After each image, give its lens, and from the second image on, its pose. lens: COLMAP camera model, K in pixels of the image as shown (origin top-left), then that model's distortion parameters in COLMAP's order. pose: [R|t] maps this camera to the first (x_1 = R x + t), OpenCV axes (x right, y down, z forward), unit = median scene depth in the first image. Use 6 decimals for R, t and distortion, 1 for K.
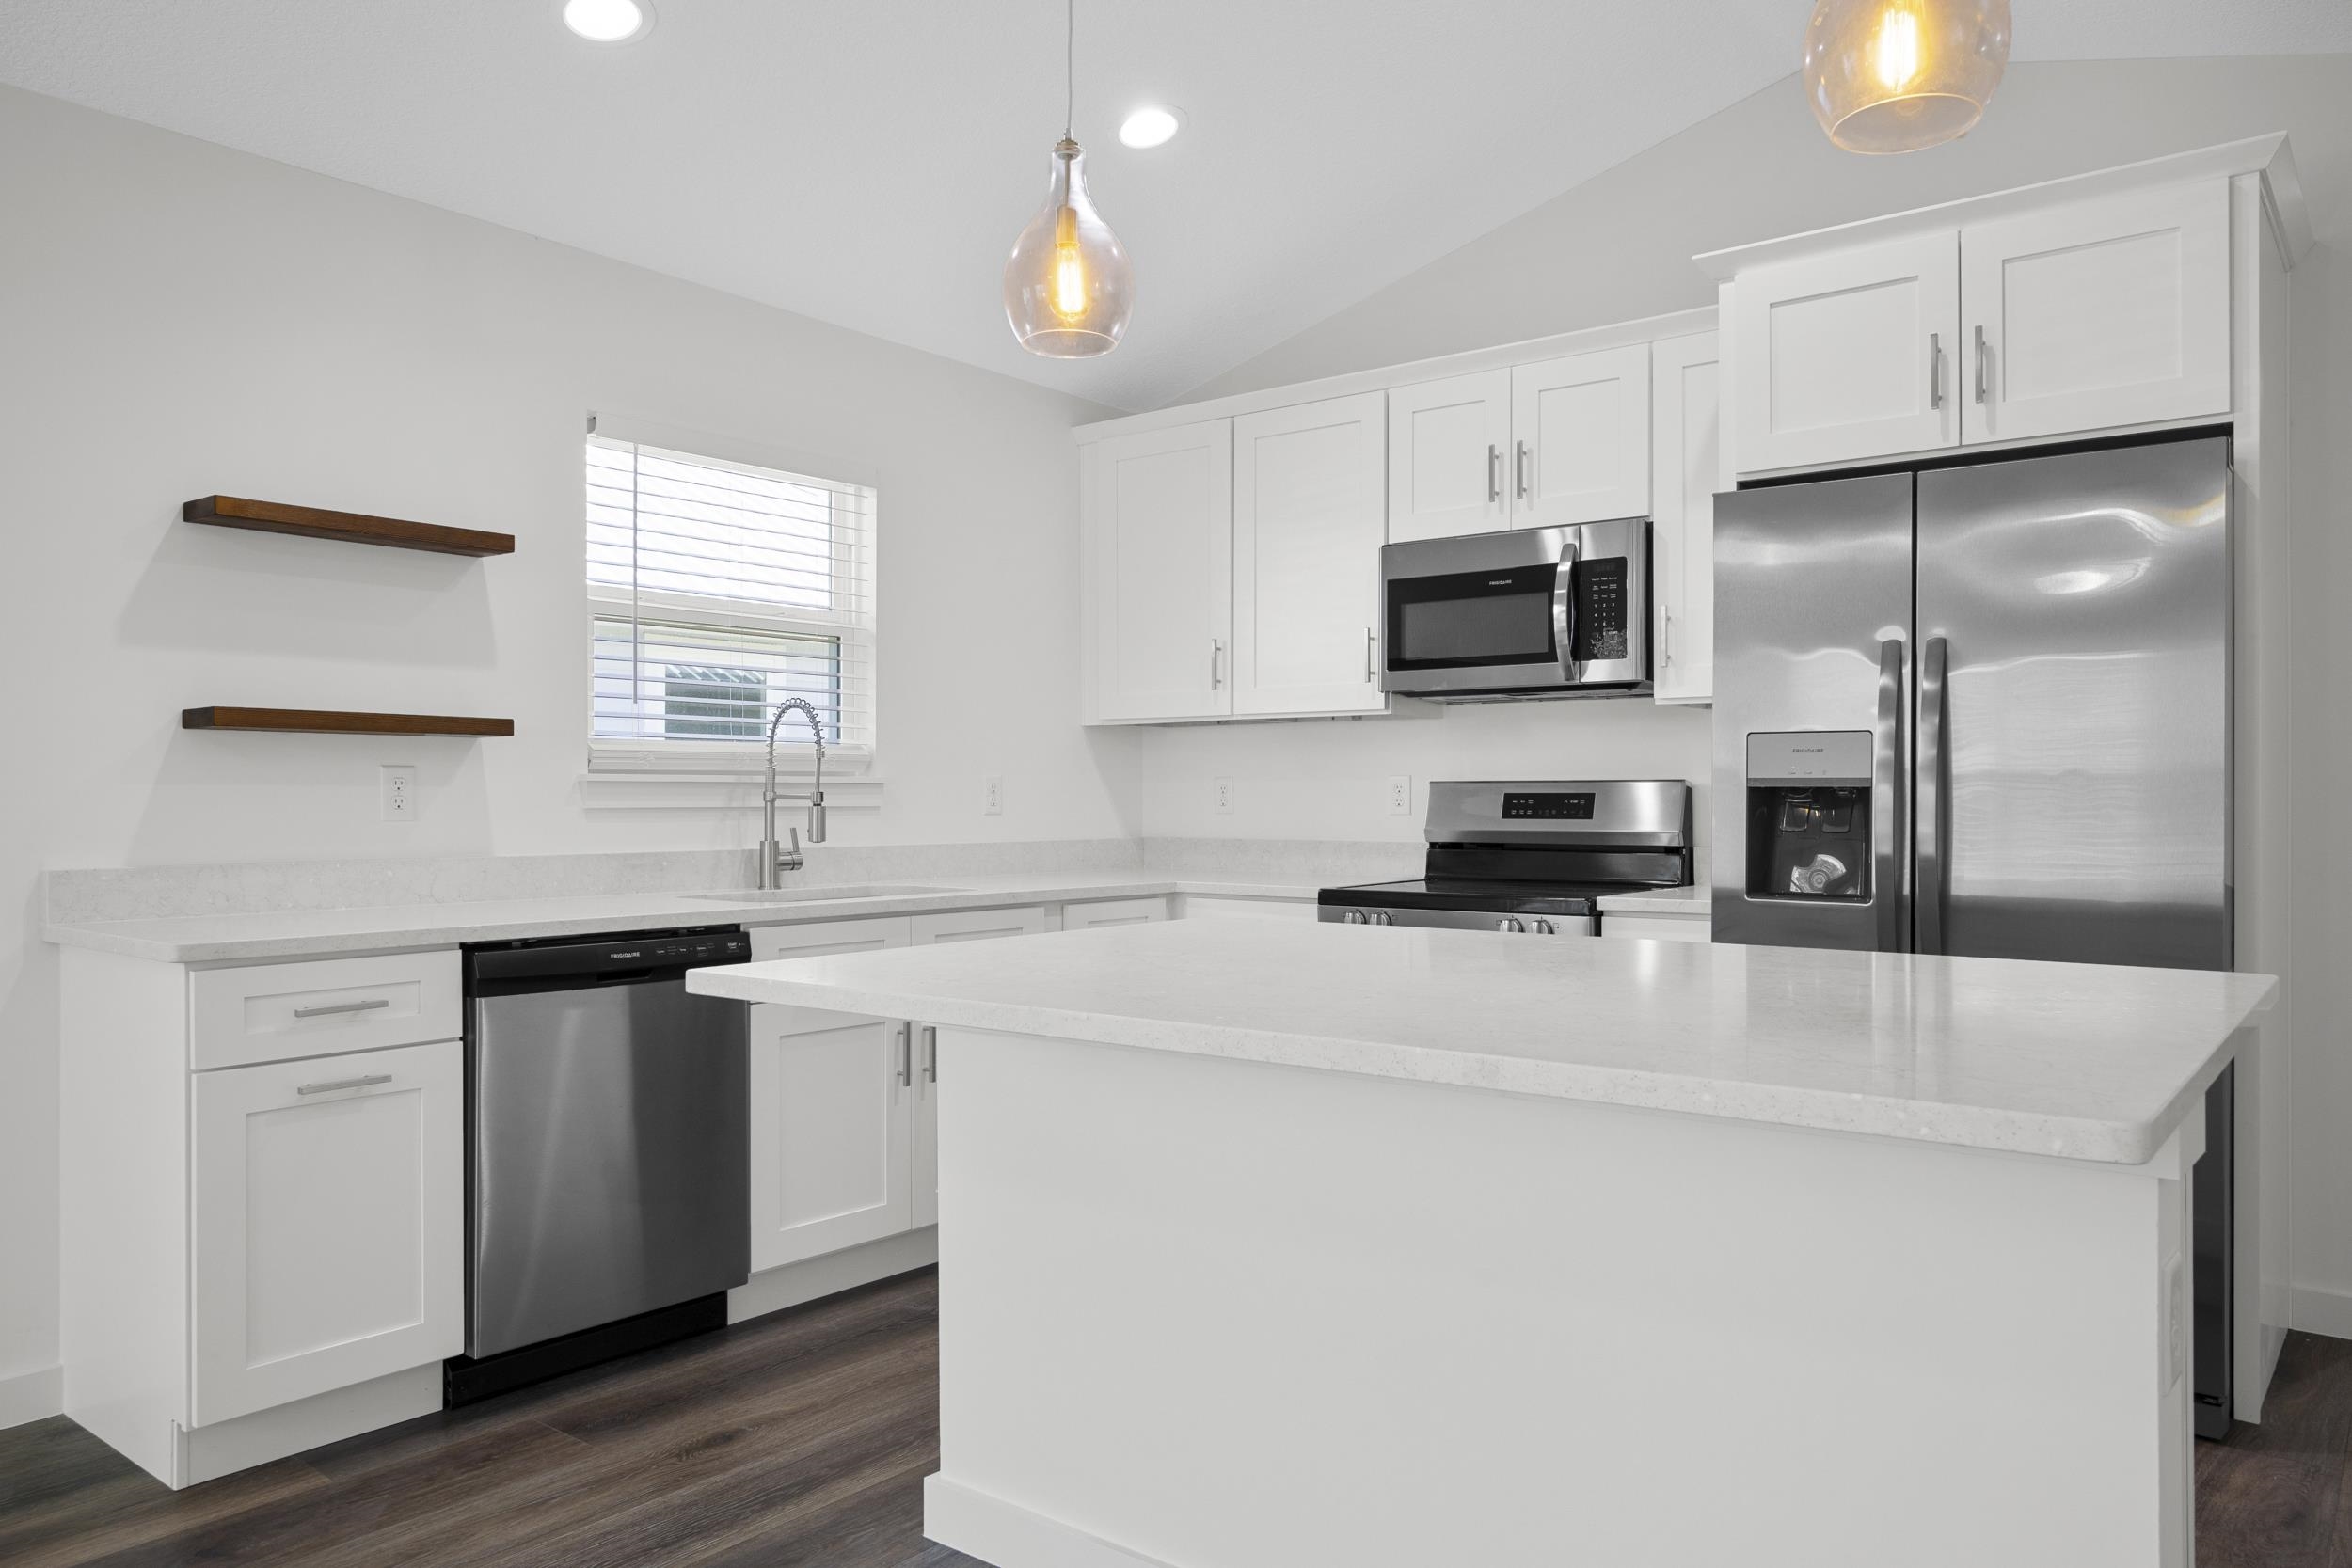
lens RADIAL K [[1618.0, 0, 1183.5], [0, 1618.0, 786.5], [0, 0, 1]] dist [-0.007850, 0.000199]
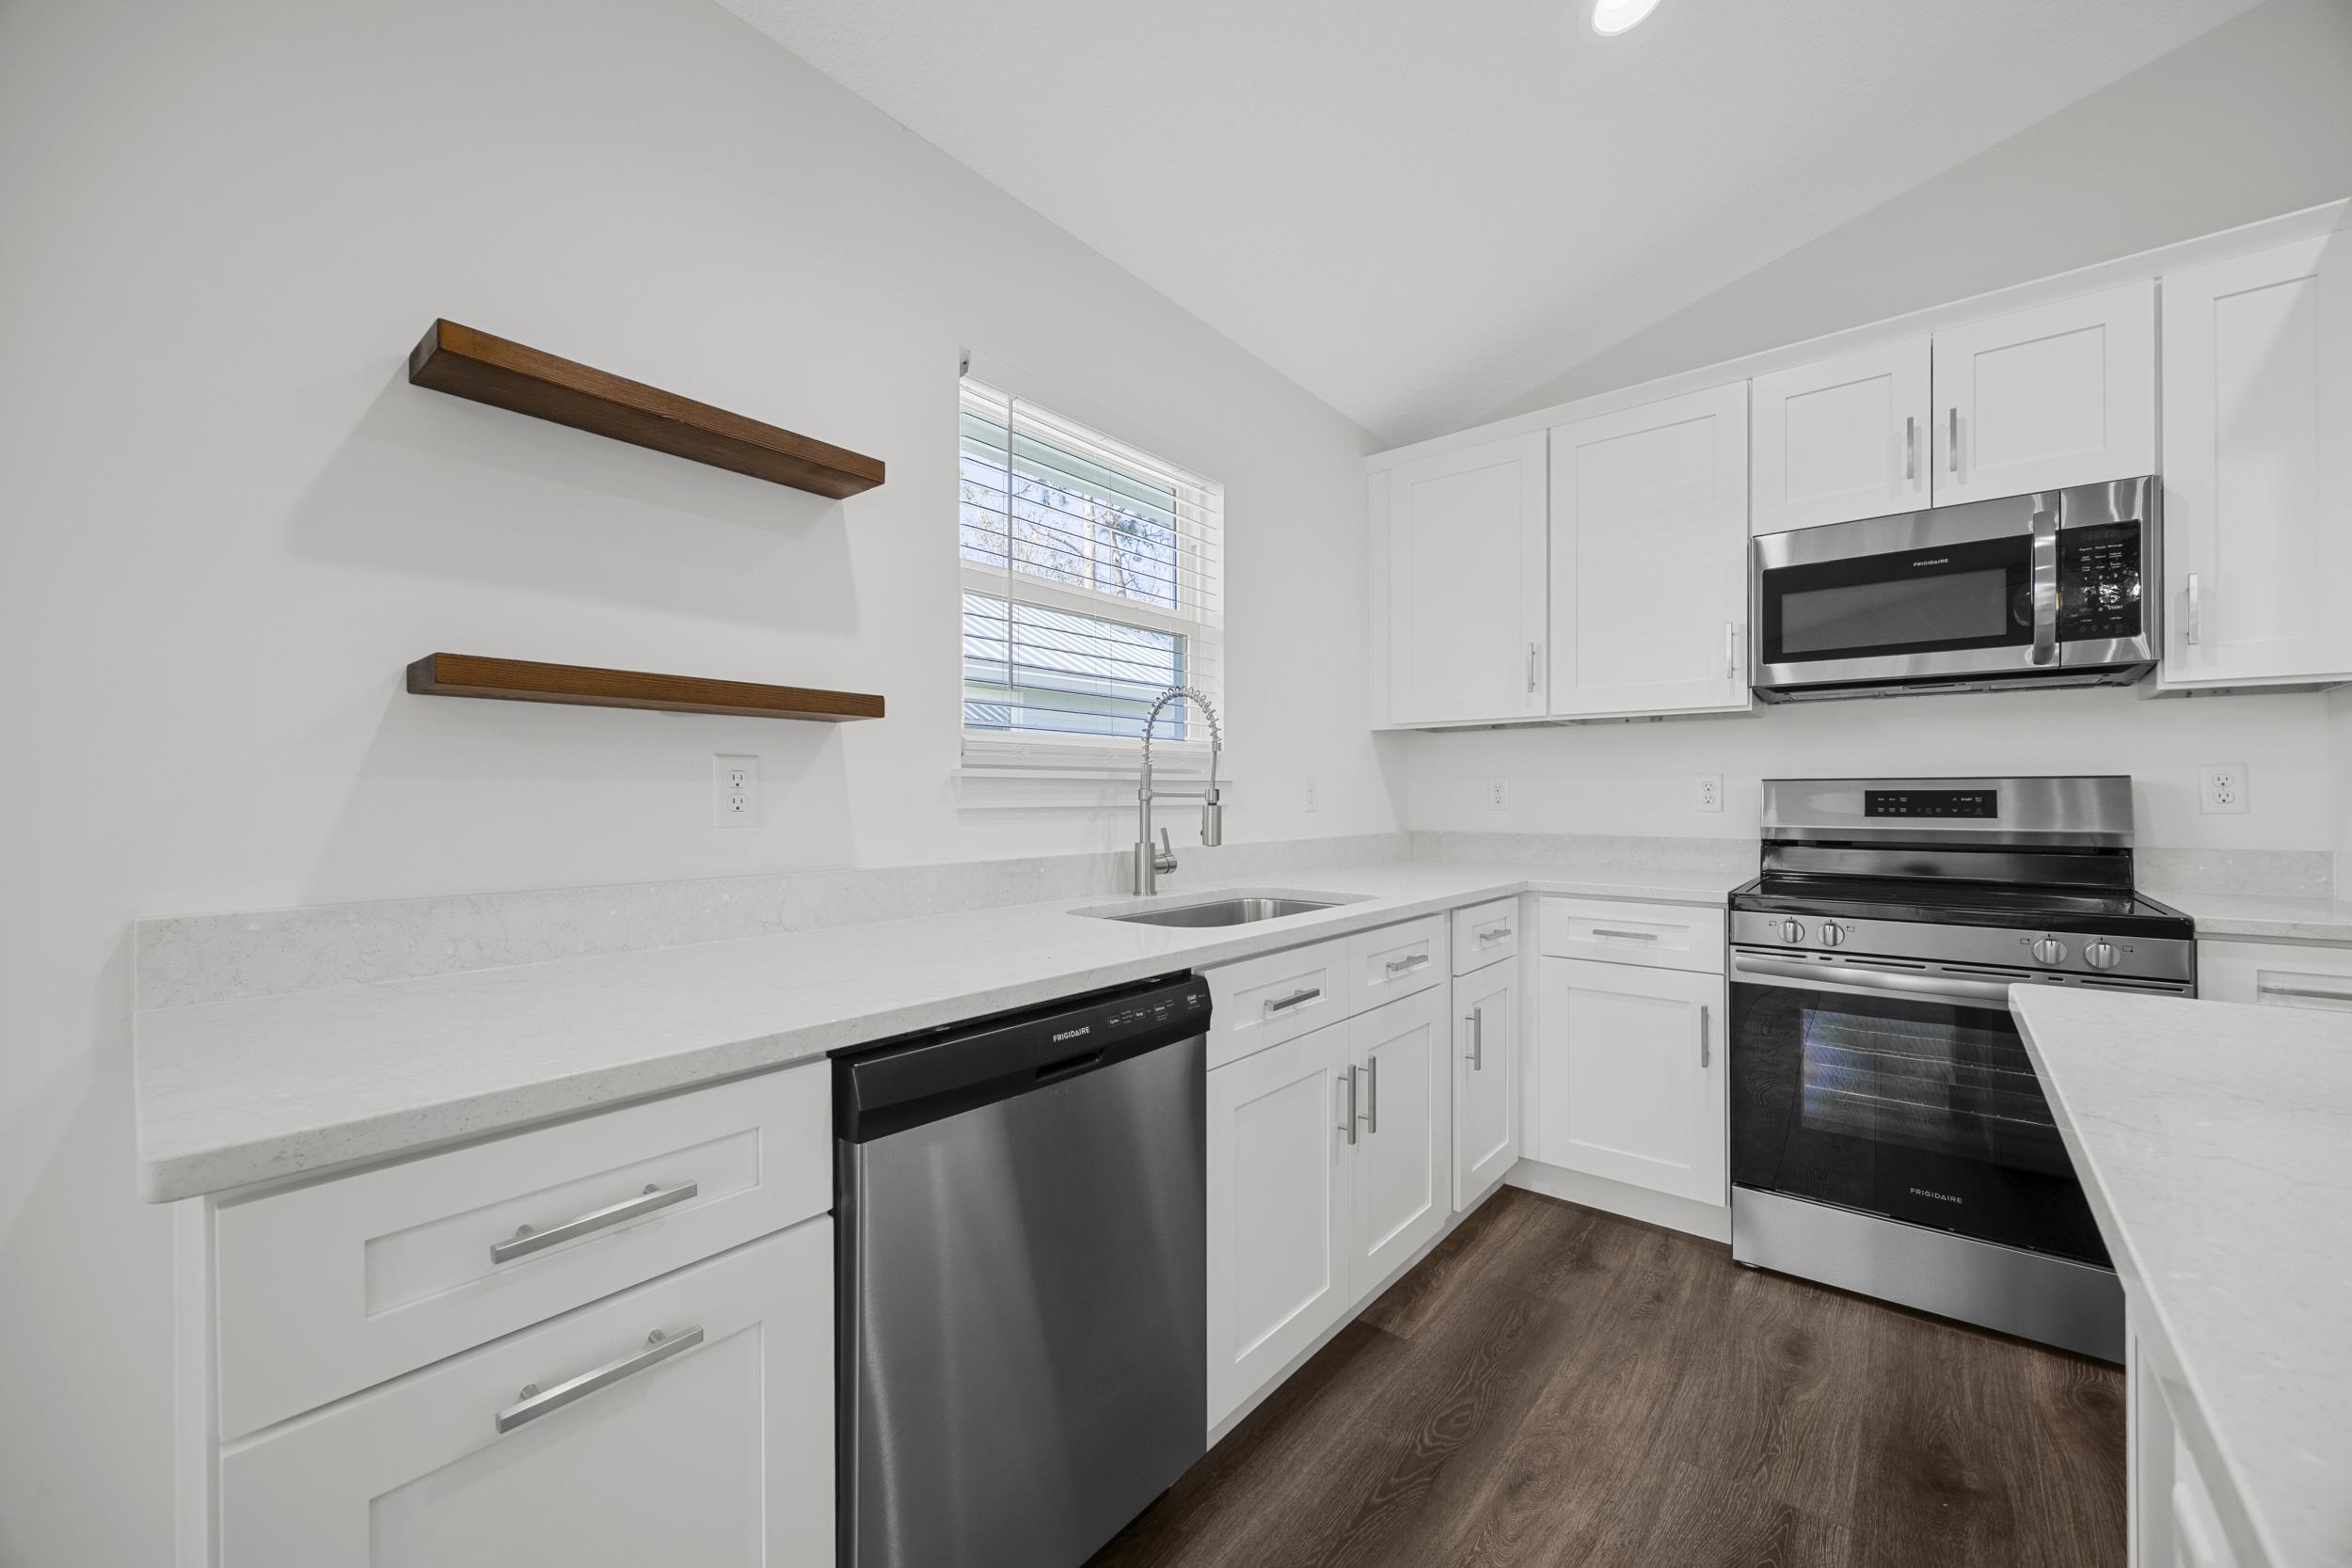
lens RADIAL K [[900.7, 0, 1184.5], [0, 900.7, 794.6], [0, 0, 1]] dist [-0.001594, -0.000141]
pose [[0.999861, -0.000879, -0.016625, -0.230046], [0.000983, 0.999980, 0.006199, 0.003044], [0.016619, -0.006214, 0.999843, 0.496919]]
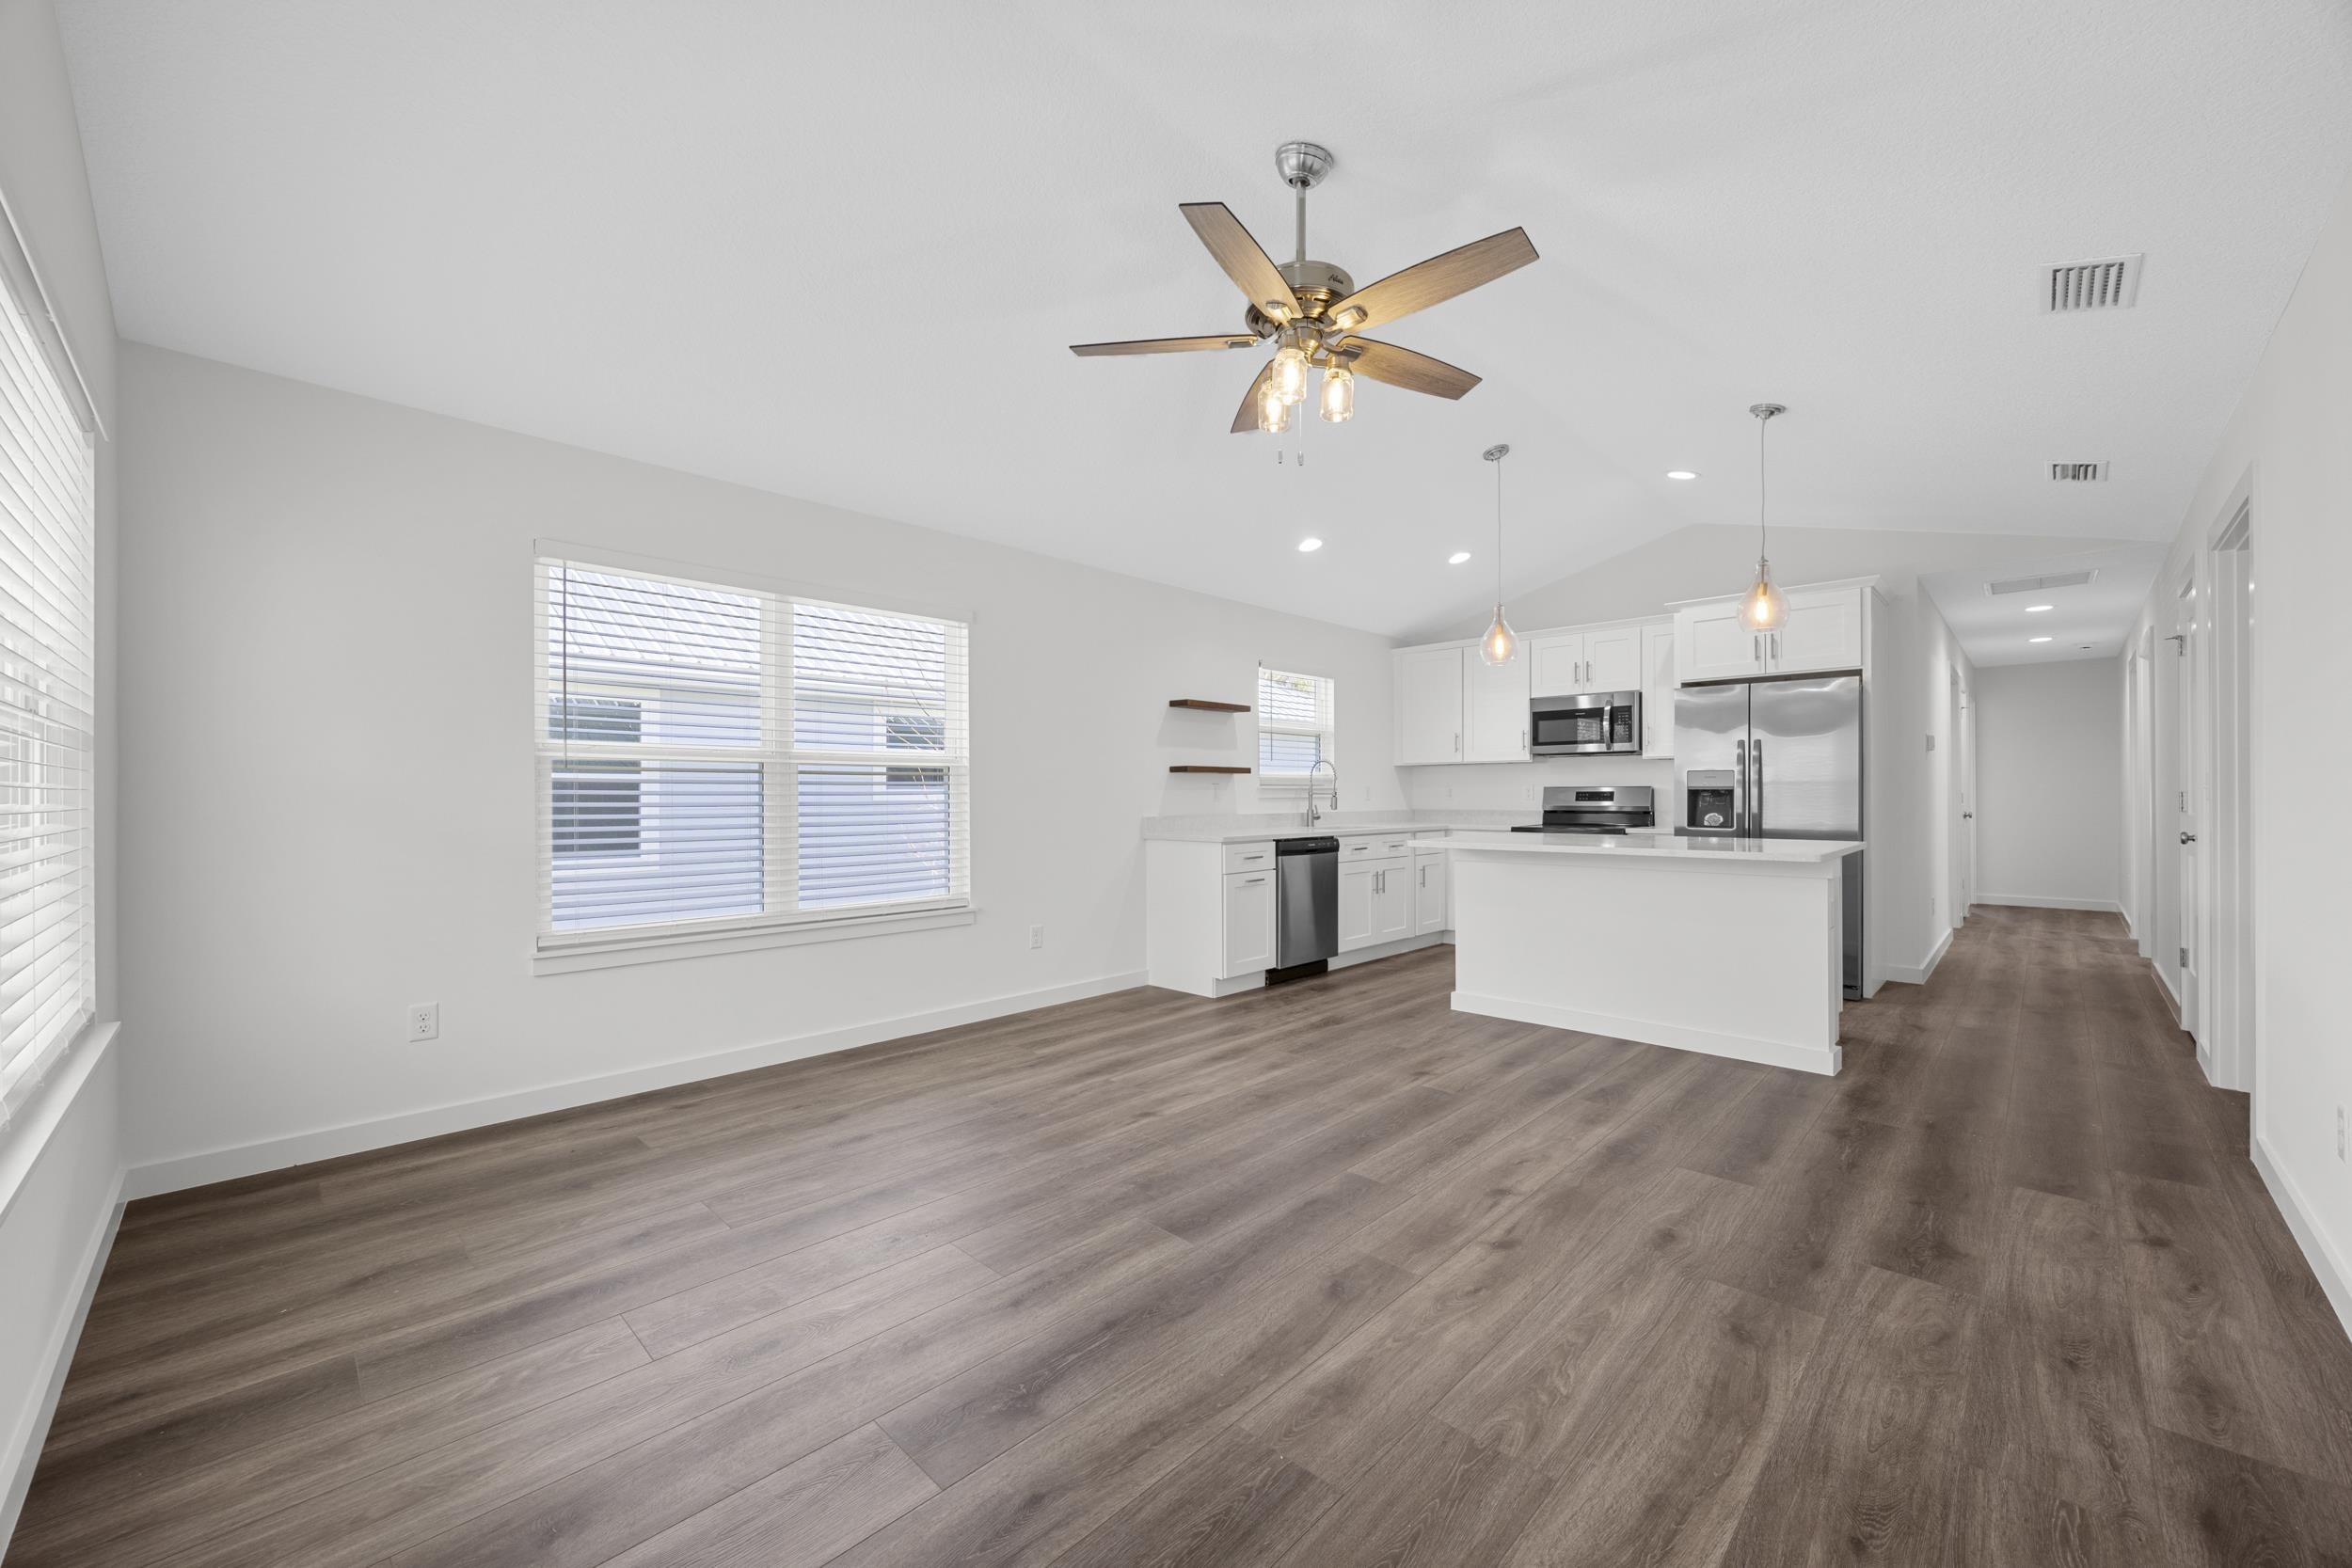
lens RADIAL K [[900.7, 0, 1184.5], [0, 900.7, 794.6], [0, 0, 1]] dist [-0.001594, -0.000141]
pose [[0.995431, -0.003839, -0.095401, -0.331475], [0.004534, 0.999965, 0.007077, -0.004288], [0.095371, -0.007477, 0.995414, -0.584999]]
